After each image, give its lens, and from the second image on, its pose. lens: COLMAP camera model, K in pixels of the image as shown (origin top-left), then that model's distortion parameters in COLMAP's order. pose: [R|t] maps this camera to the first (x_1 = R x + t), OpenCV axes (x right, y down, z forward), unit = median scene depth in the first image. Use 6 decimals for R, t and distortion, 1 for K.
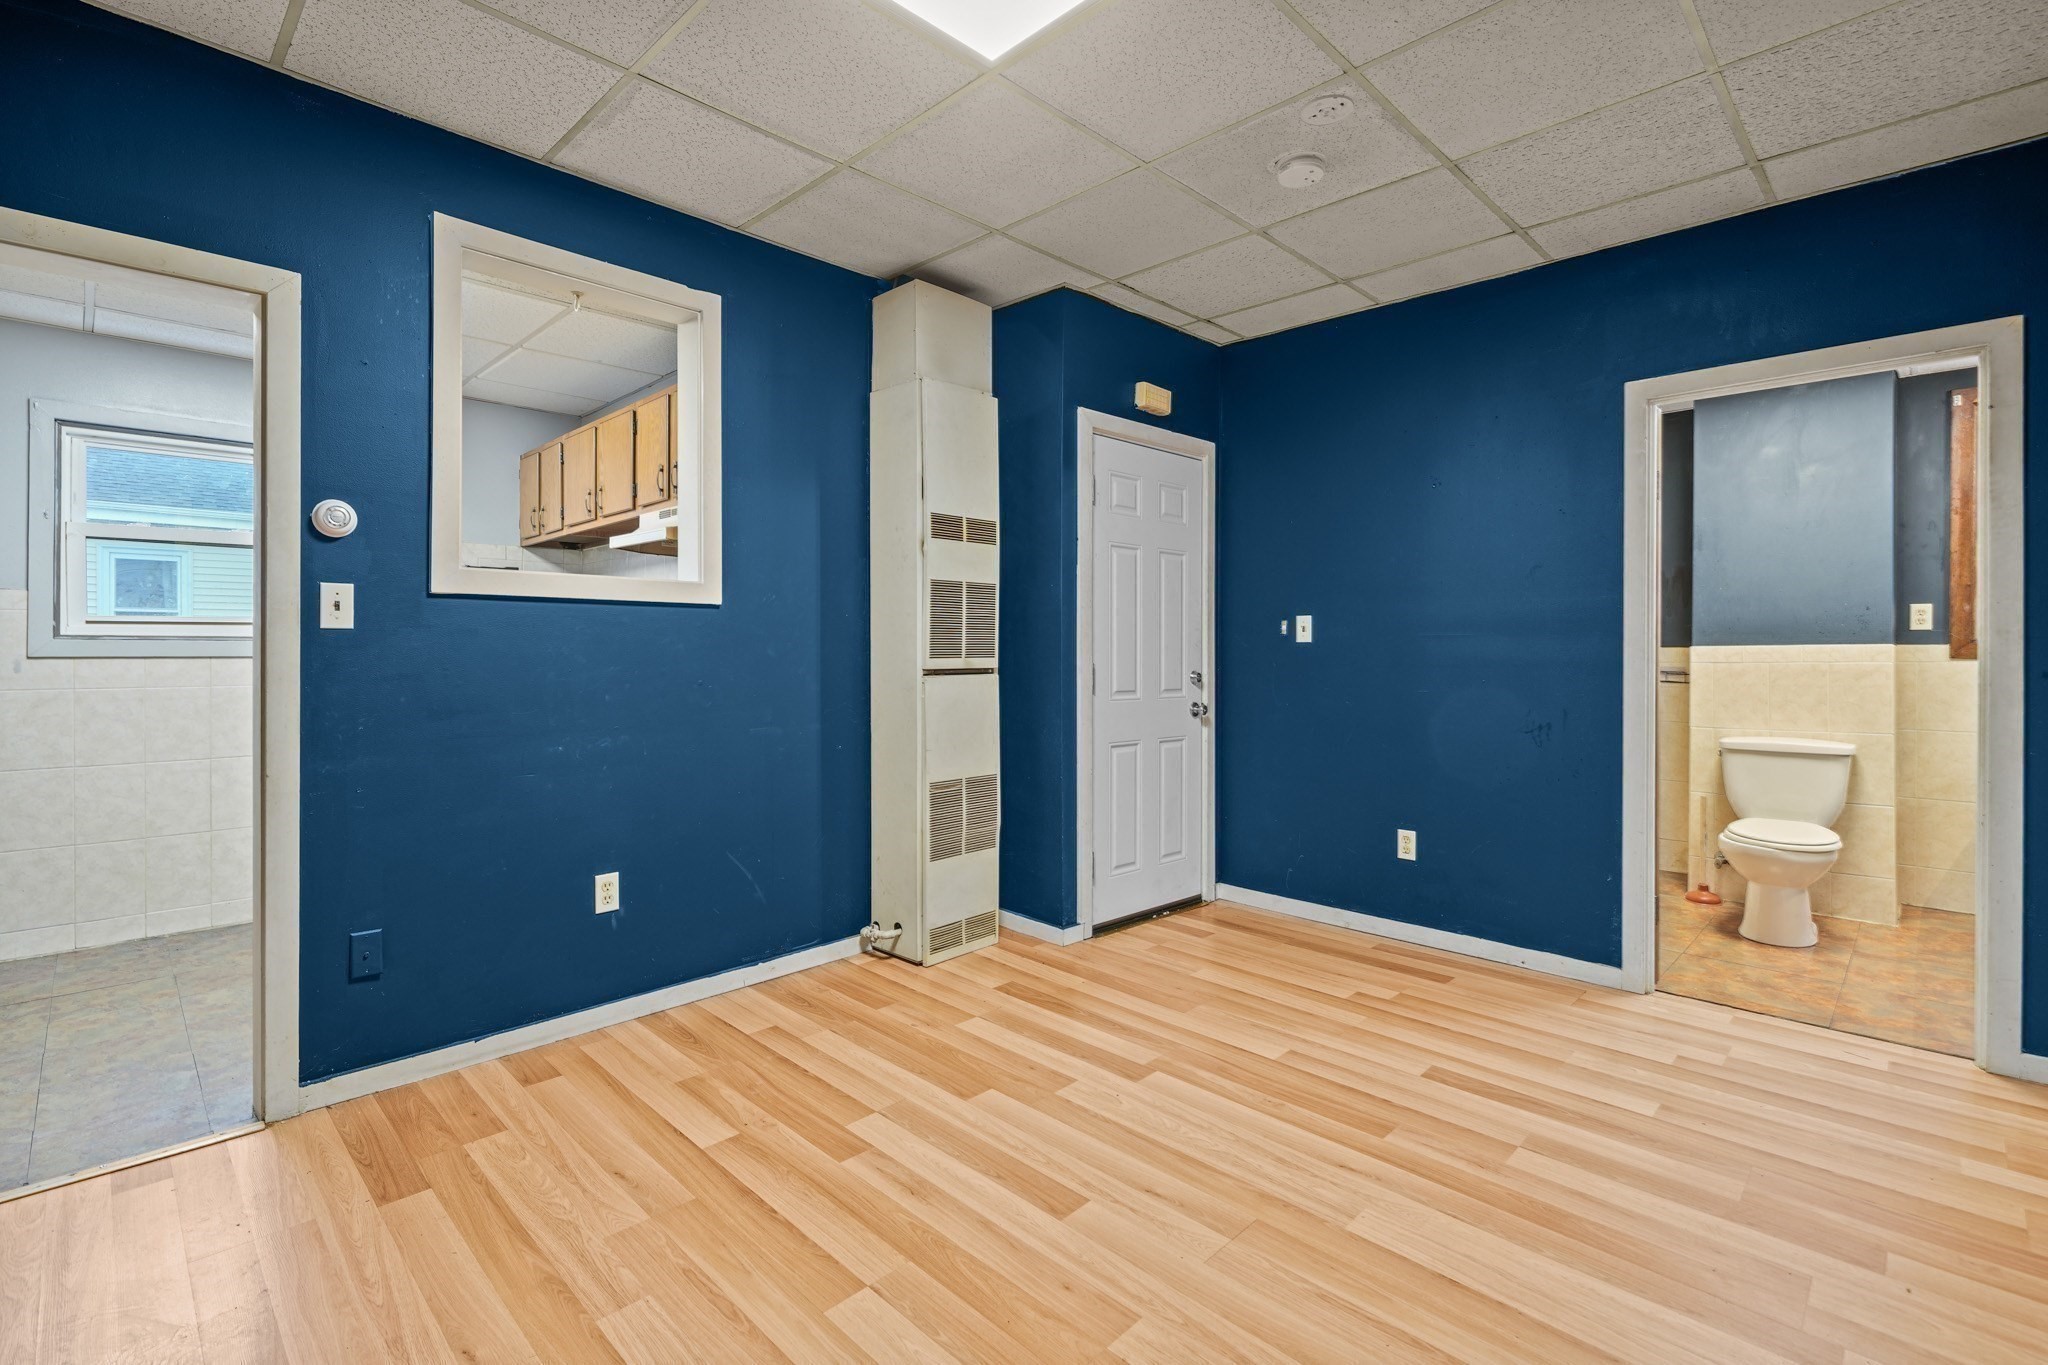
lens RADIAL K [[936.9, 0, 1014.6], [0, 936.9, 656.0], [0, 0, 1]] dist [-0.001762, -0.000121]
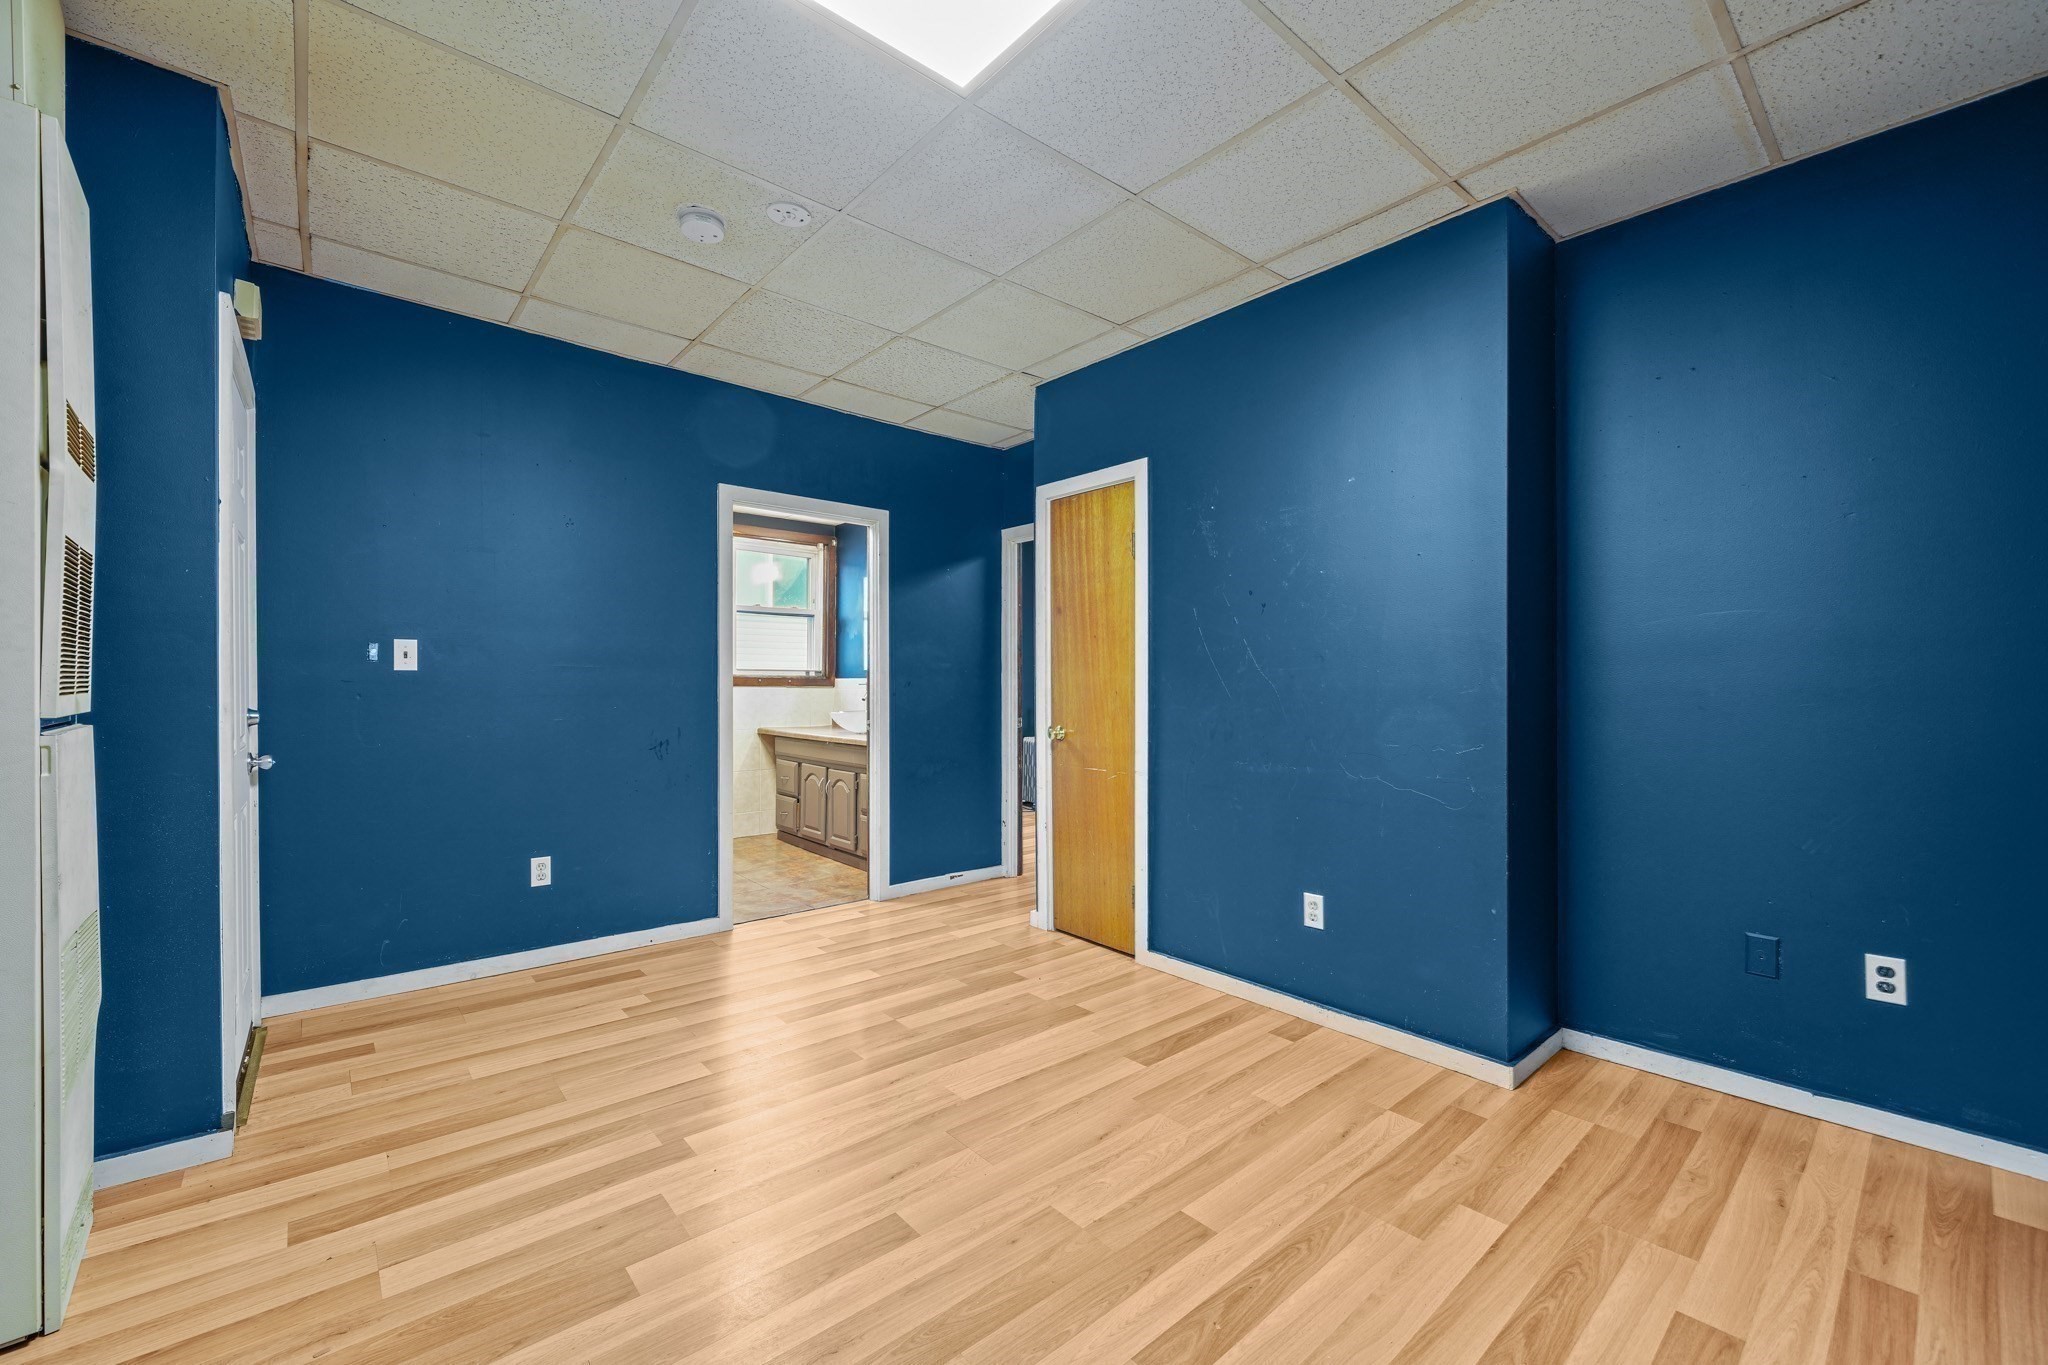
lens RADIAL K [[817.5, 0, 1010.7], [0, 817.5, 688.7], [0, 0, 1]] dist [-0.000788, 0.000084]
pose [[0.077168, -0.008744, 0.996980, -0.762947], [0.001066, 0.999962, 0.008688, -0.007630], [-0.997018, 0.000392, 0.077175, 0.756822]]
